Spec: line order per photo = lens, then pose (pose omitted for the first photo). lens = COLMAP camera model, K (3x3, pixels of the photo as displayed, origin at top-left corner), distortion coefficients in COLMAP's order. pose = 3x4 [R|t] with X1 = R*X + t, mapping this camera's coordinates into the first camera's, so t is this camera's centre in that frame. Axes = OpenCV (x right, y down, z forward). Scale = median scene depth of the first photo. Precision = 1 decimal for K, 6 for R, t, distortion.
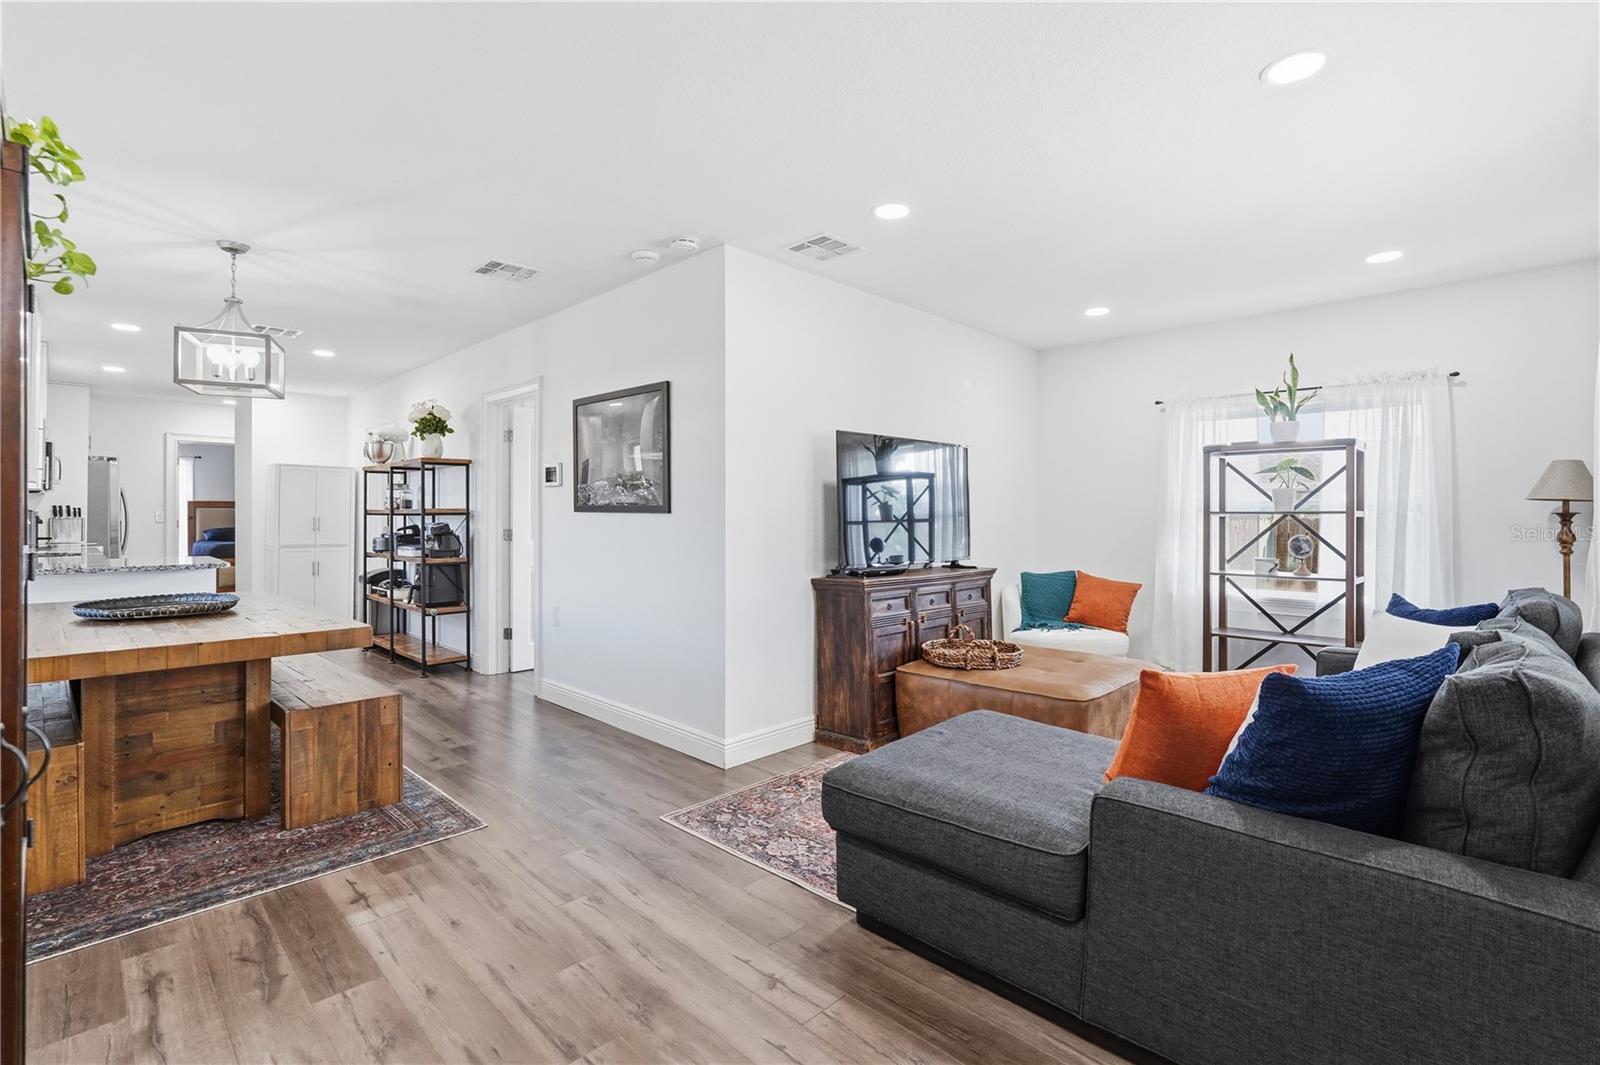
lens RADIAL K [[718.8, 0, 803.1], [0, 718.8, 517.6], [0, 0, 1]] dist [-0.011783, 0.005458]
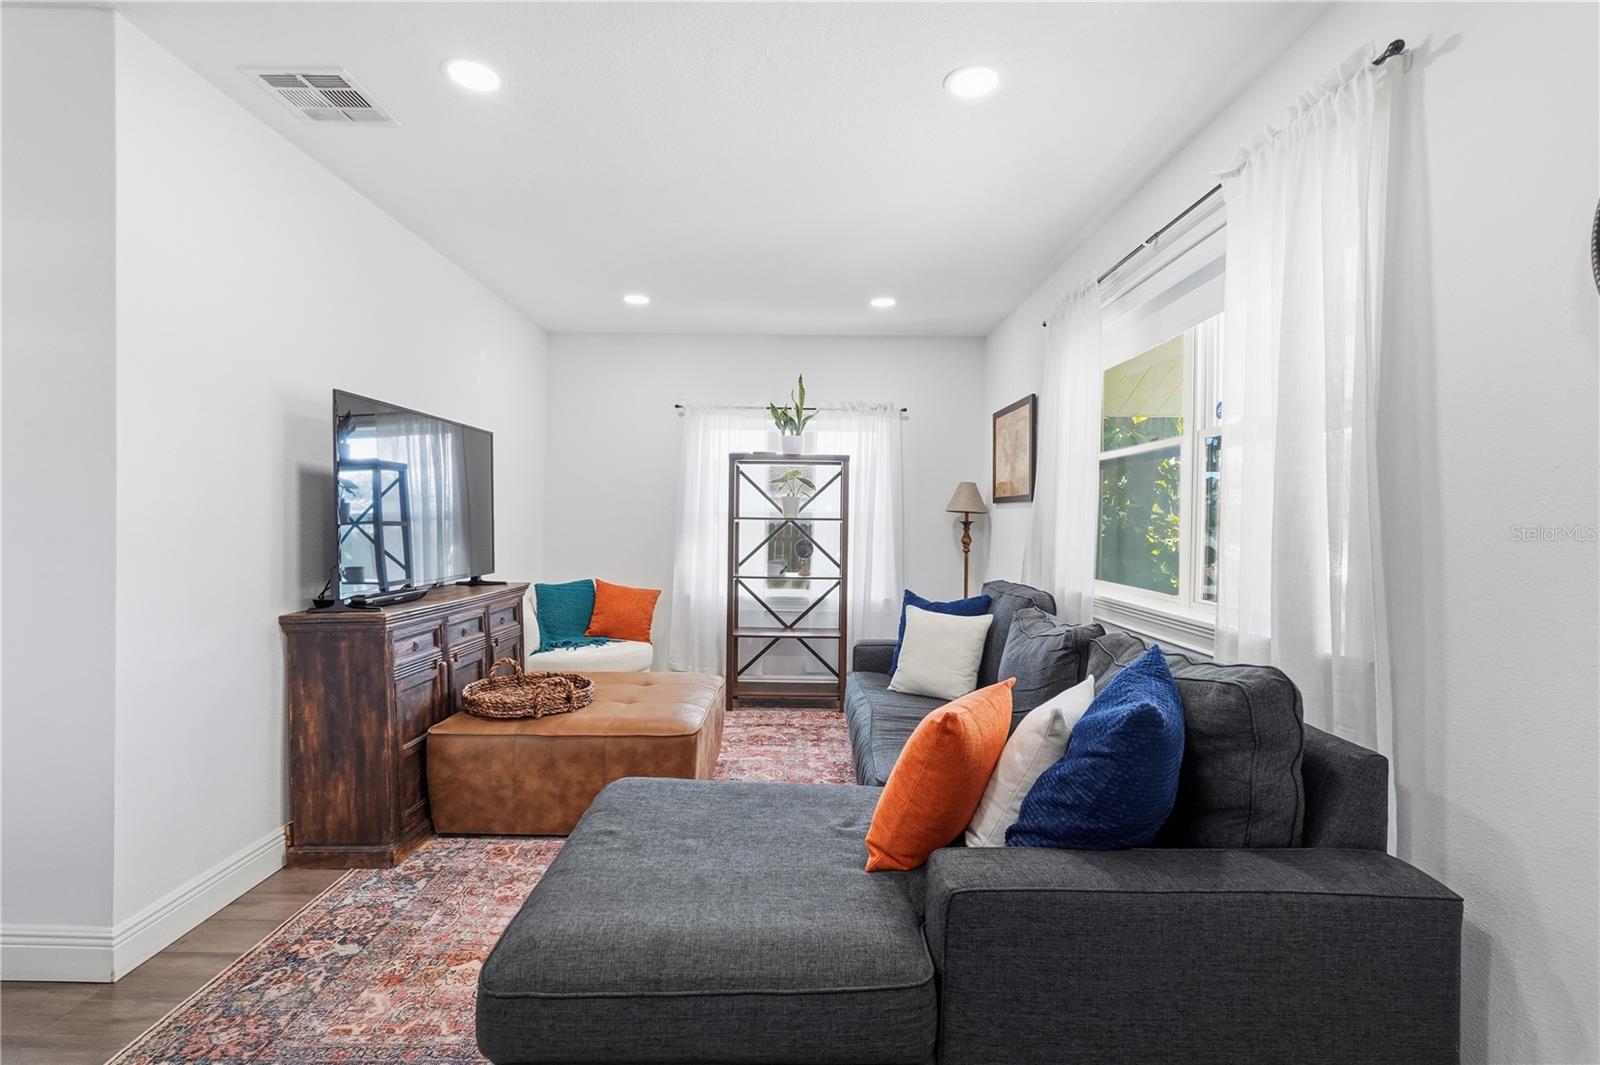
lens RADIAL K [[718.8, 0, 795.0], [0, 718.8, 527.9], [0, 0, 1]] dist [-0.011783, 0.005458]
pose [[0.722264, 0.000352, 0.691617, -0.097458], [-0.008929, 0.999921, 0.008816, -0.003306], [-0.691560, -0.012543, 0.722210, 0.222898]]
